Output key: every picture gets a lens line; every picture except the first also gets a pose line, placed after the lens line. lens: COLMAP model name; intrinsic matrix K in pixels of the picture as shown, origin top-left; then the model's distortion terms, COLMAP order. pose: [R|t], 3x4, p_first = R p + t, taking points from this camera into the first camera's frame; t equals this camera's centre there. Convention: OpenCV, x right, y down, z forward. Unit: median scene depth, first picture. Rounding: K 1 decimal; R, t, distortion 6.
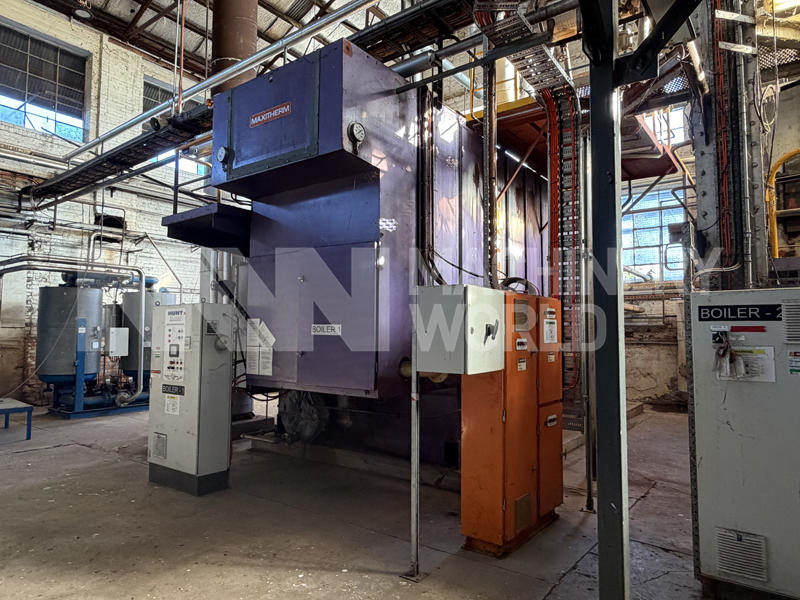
lens RADIAL K [[504.8, 0, 396.2], [0, 504.8, 302.9], [0, 0, 1]] dist [-0.005589, -0.000968]
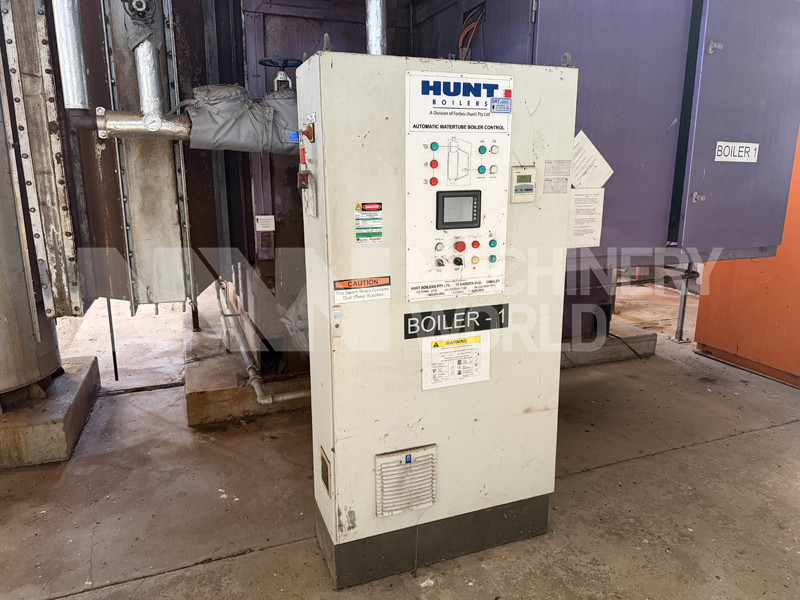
lens RADIAL K [[563.0, 0, 395.5], [0, 563.0, 301.0], [0, 0, 1]] dist [0.023898, -0.014518]
pose [[0.534071, -0.196160, 0.822368, -0.796413], [-0.049561, 0.963774, 0.262075, 0.058241], [-0.843986, -0.180724, 0.505002, 0.851283]]
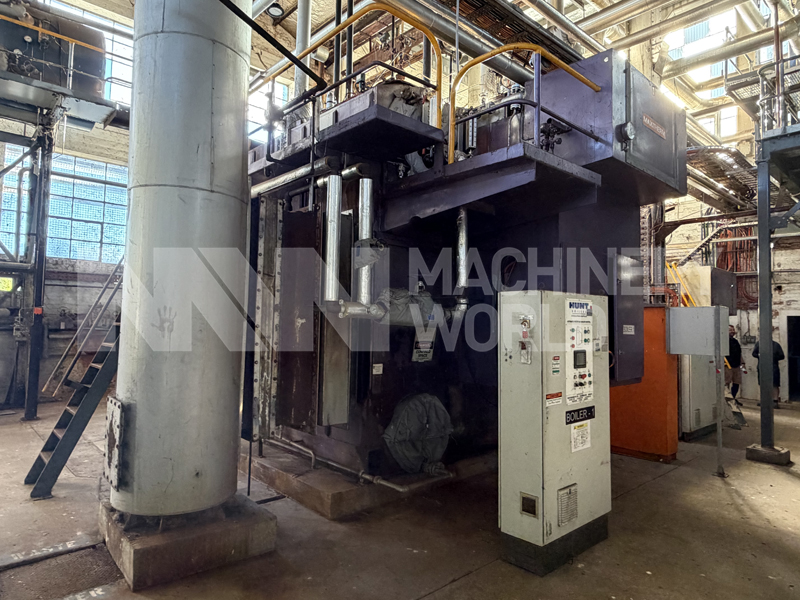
lens RADIAL K [[504.8, 0, 402.3], [0, 504.8, 297.9], [0, 0, 1]] dist [-0.005589, -0.000968]
pose [[0.192182, 0.049167, 0.980127, -1.201748], [-0.075083, 0.996553, -0.035269, 0.053962], [-0.978483, -0.066812, 0.195211, 1.131370]]
